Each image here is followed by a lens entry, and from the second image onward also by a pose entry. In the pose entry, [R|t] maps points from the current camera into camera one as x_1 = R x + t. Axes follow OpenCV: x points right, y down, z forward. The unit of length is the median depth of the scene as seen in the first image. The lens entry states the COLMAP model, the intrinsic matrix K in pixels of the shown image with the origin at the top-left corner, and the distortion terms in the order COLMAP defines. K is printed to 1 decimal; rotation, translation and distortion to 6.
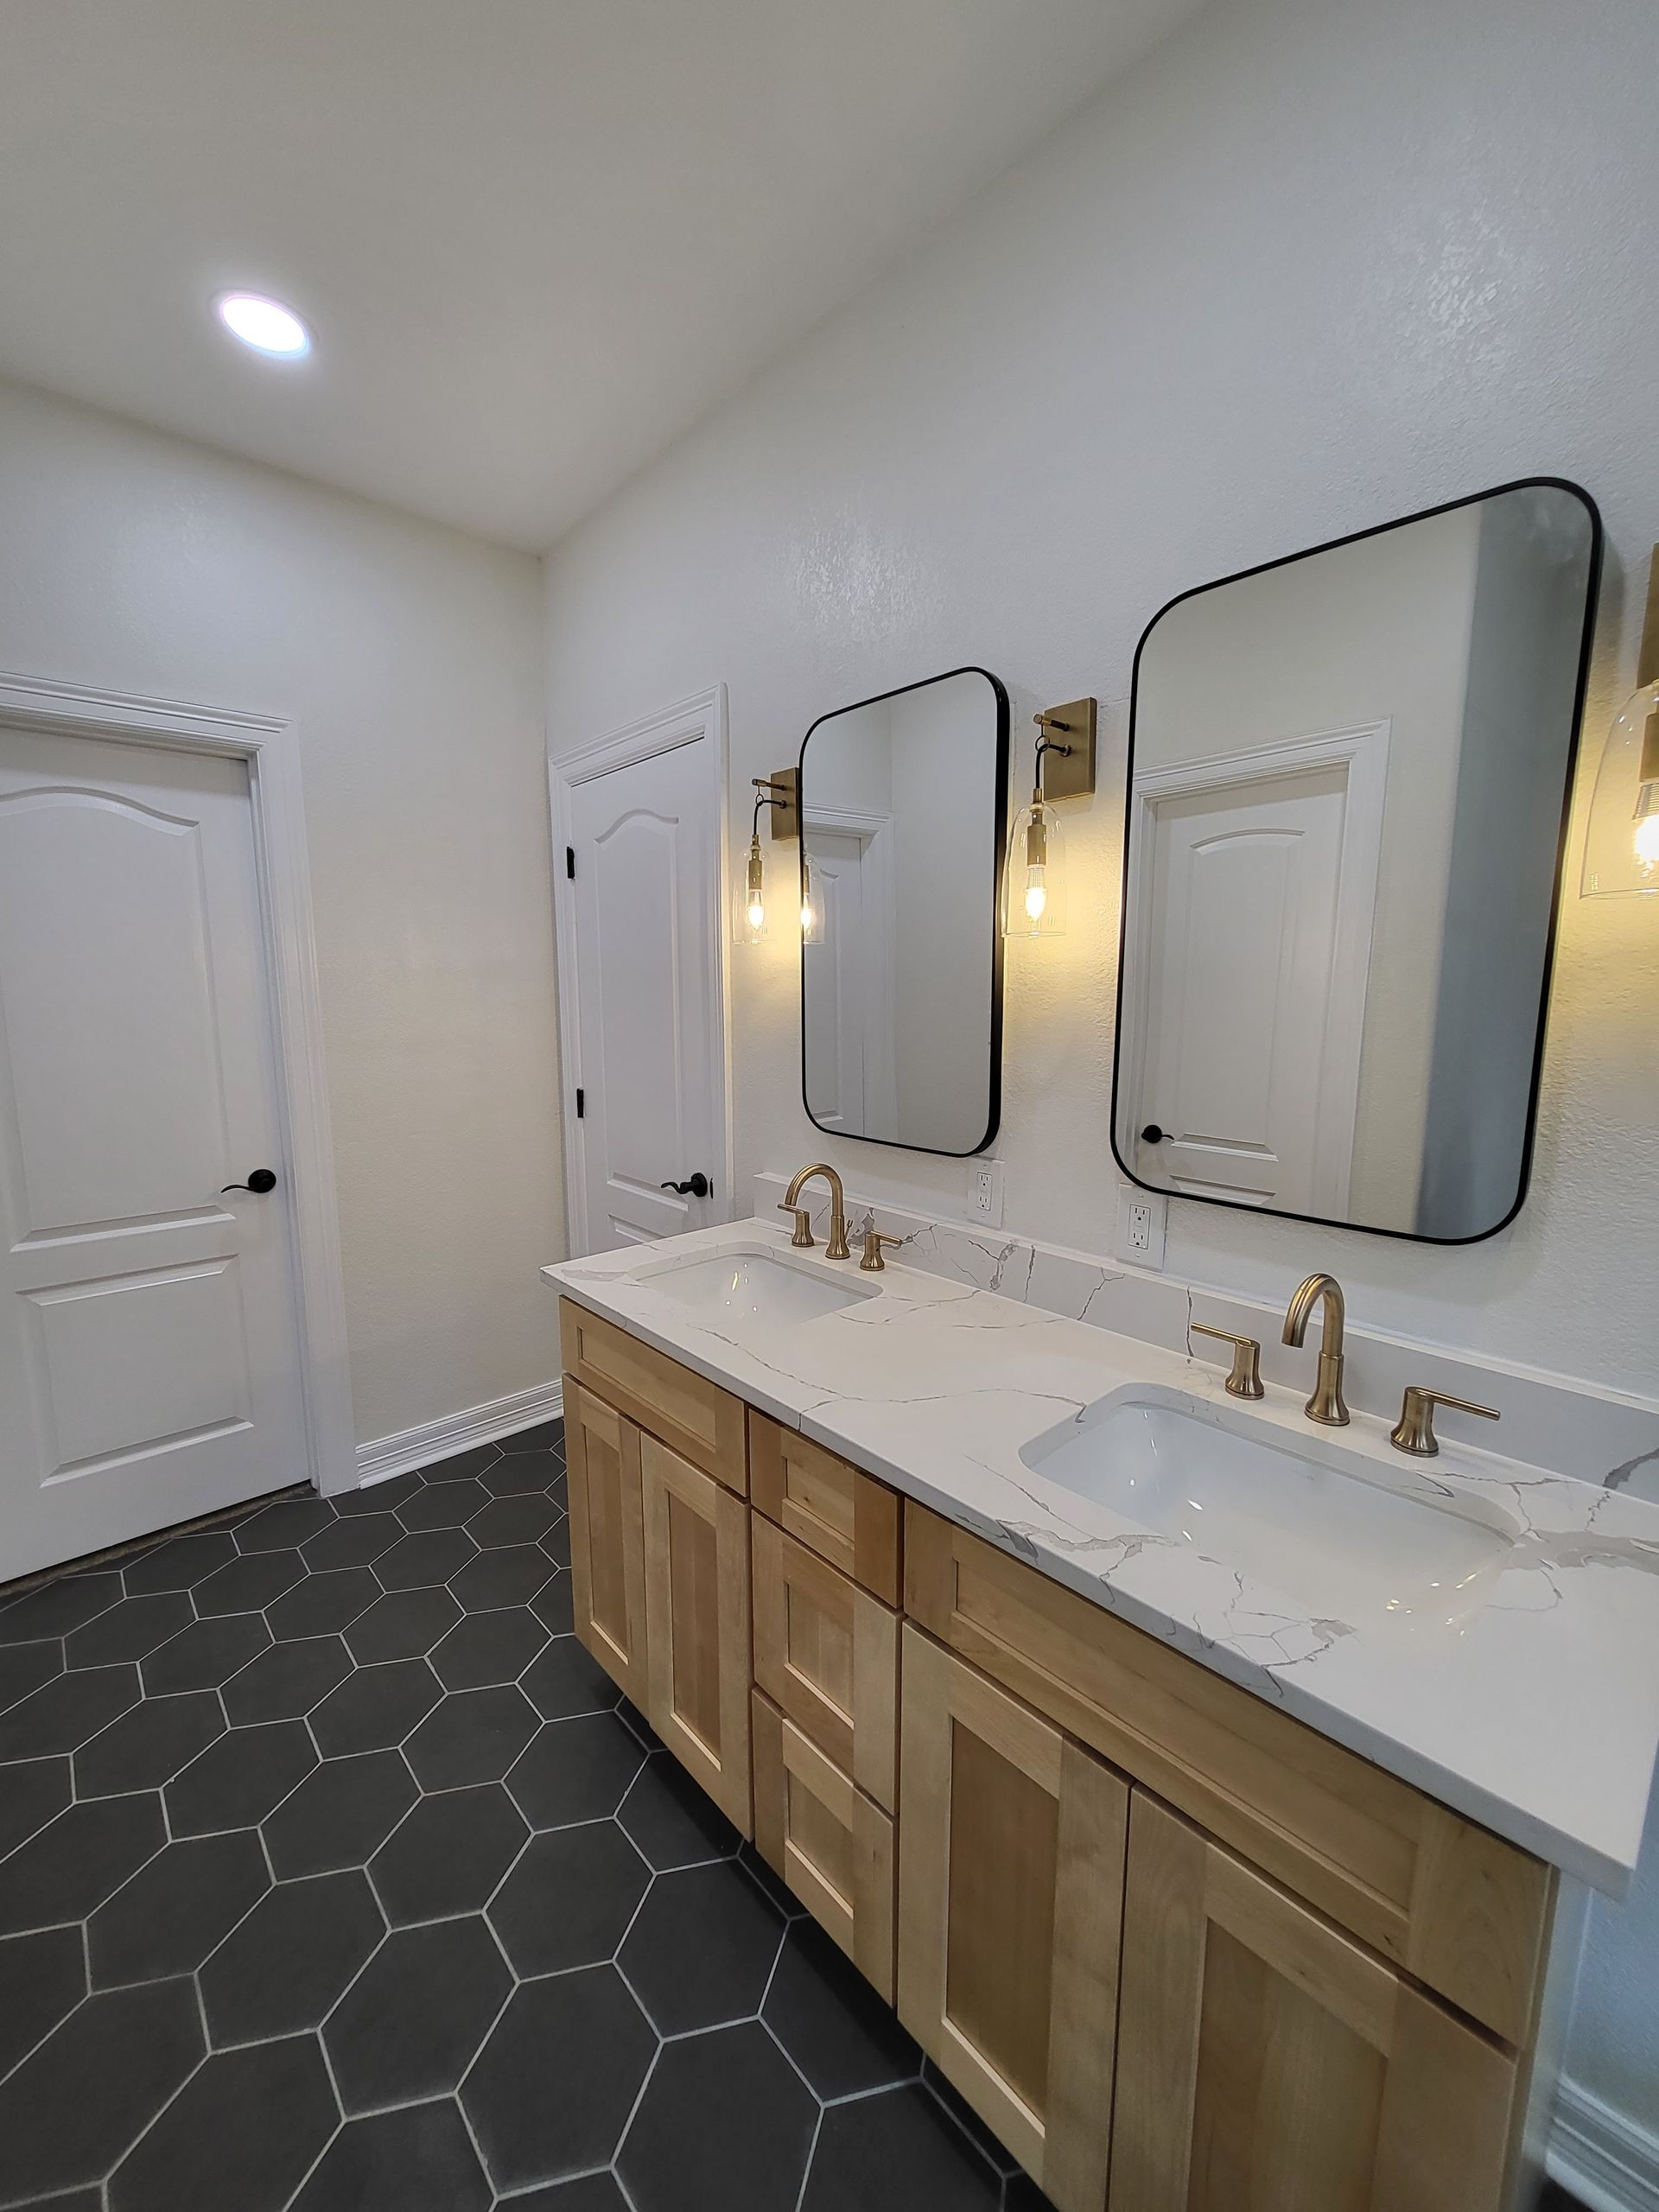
lens RADIAL K [[865.7, 0, 808.1], [0, 865.7, 1103.8], [0, 0, 1]] dist [0.002725, -0.004383]
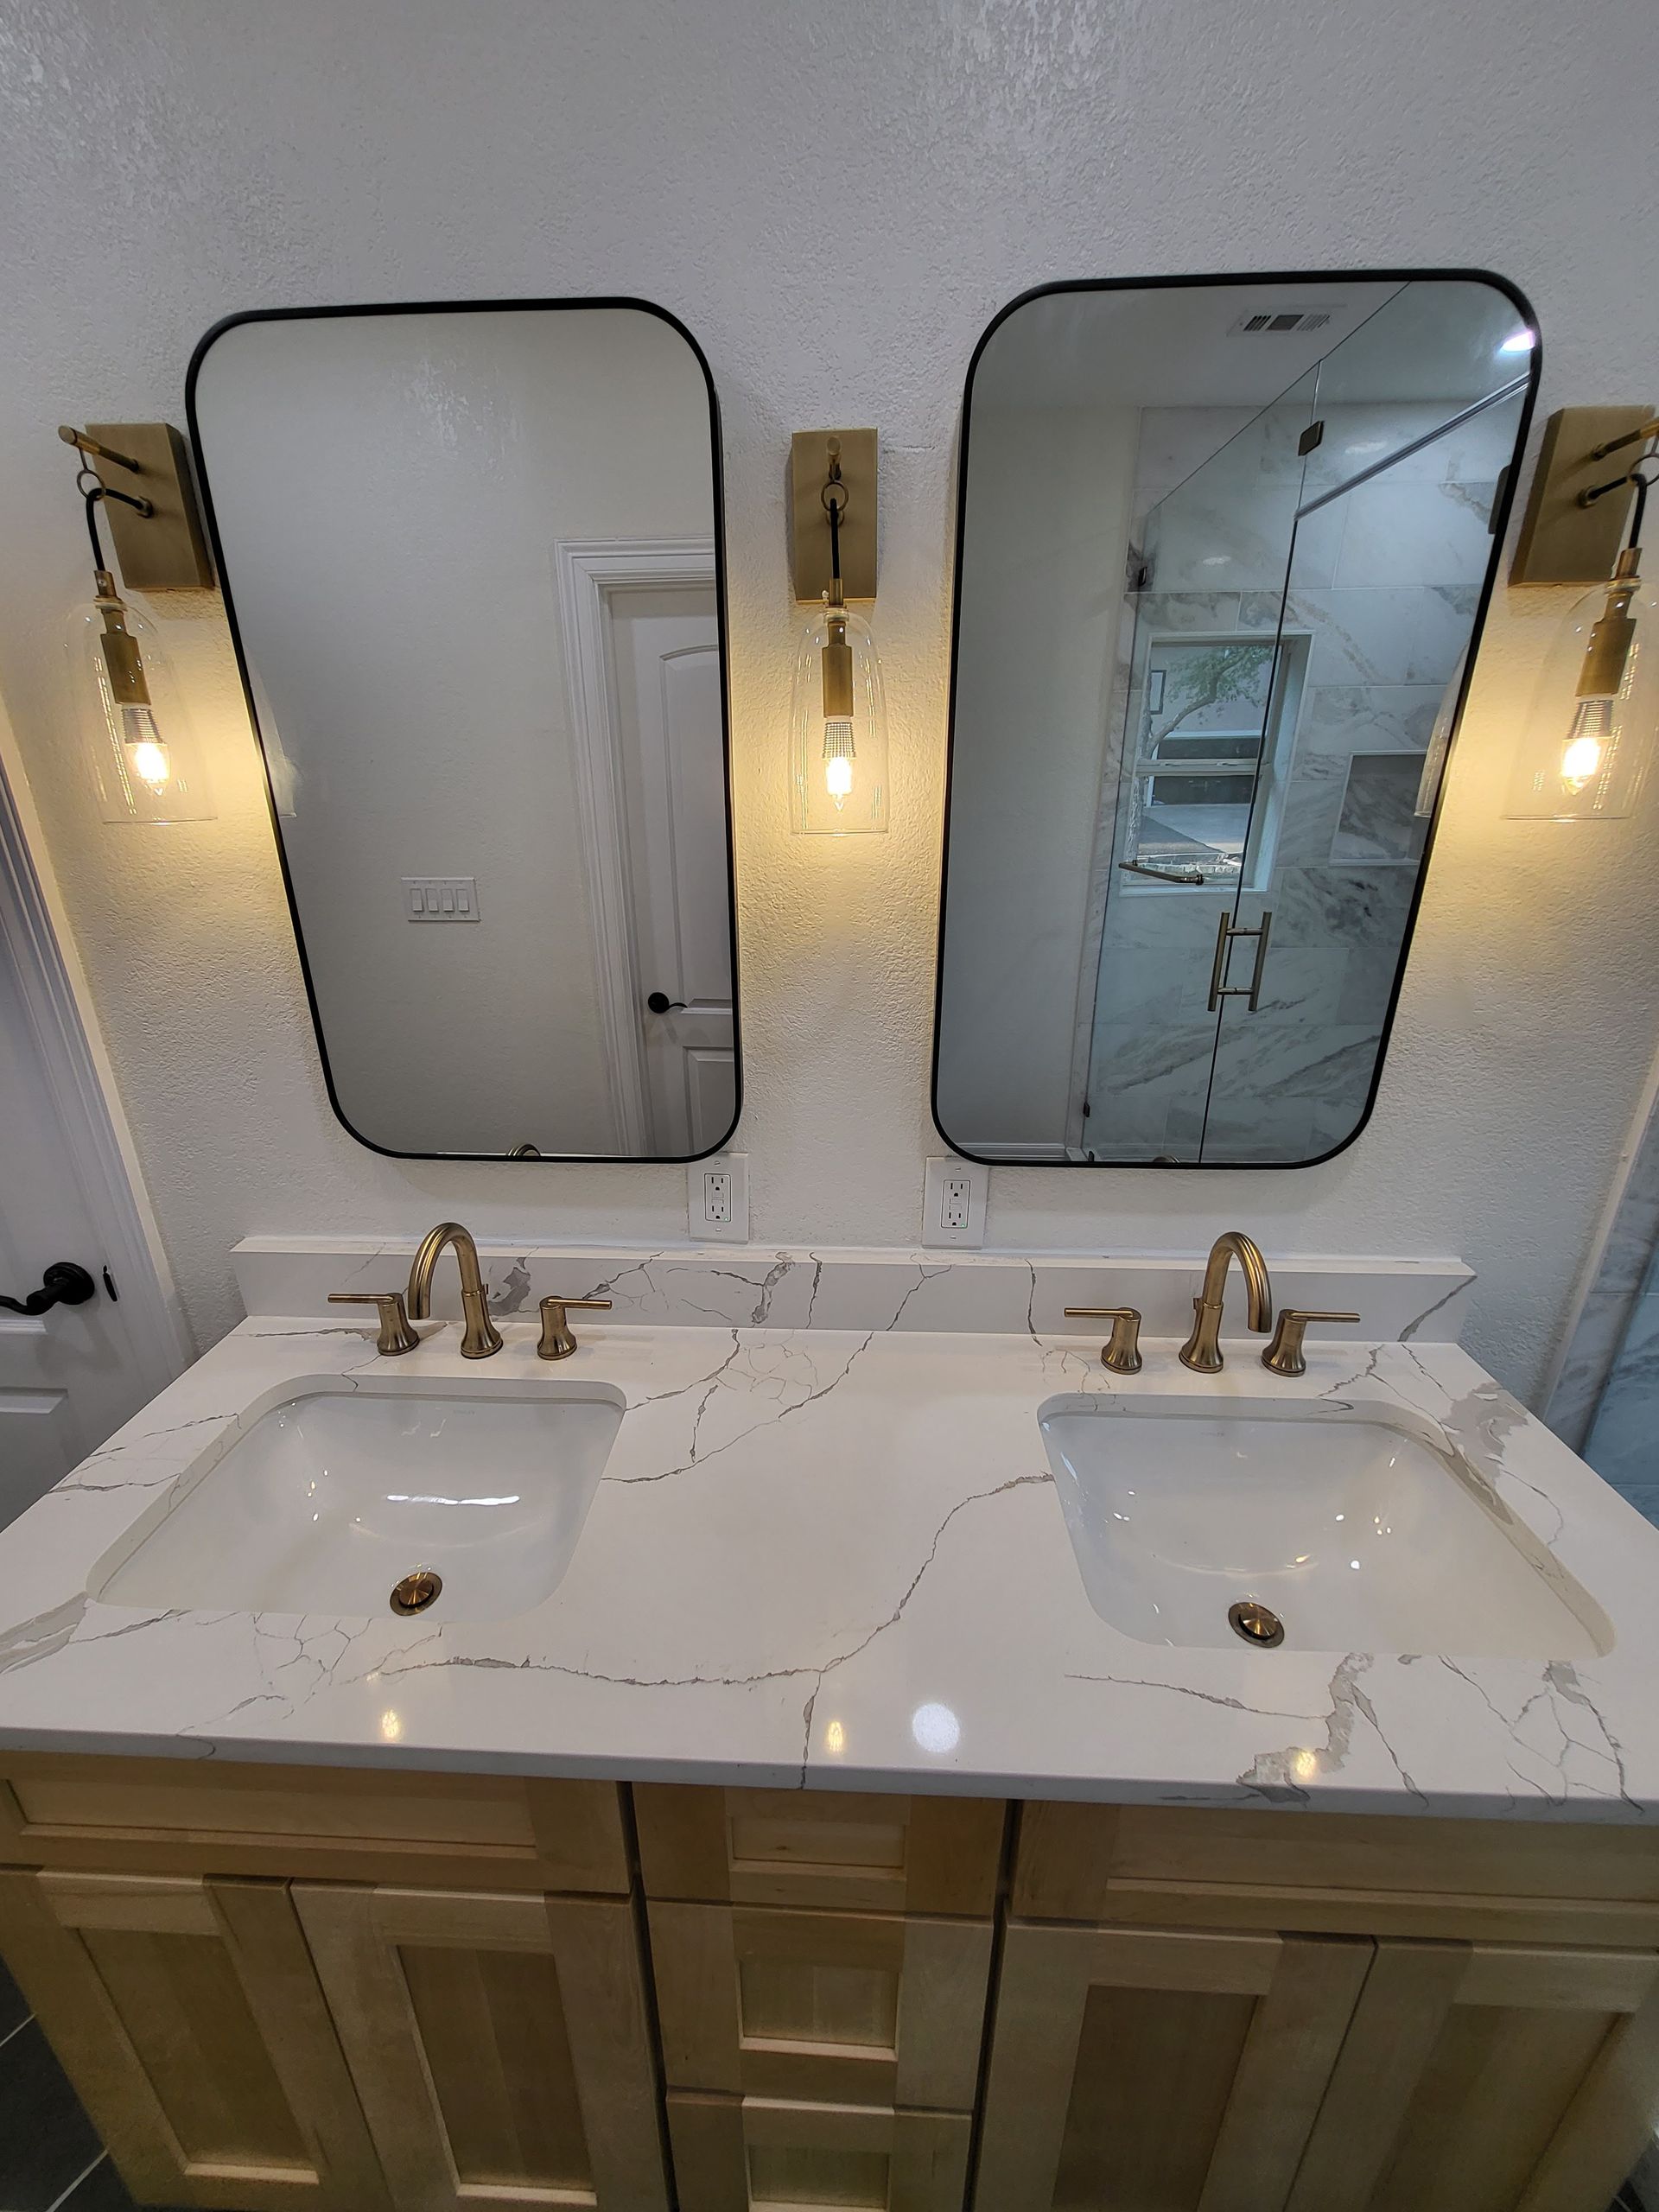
lens RADIAL K [[865.7, 0, 808.1], [0, 865.7, 1103.8], [0, 0, 1]] dist [0.002725, -0.004383]
pose [[0.700706, -0.240434, 0.671716, -0.228356], [0.103274, 0.965770, 0.237957, -0.151466], [-0.705936, -0.097367, 0.701551, 0.534183]]
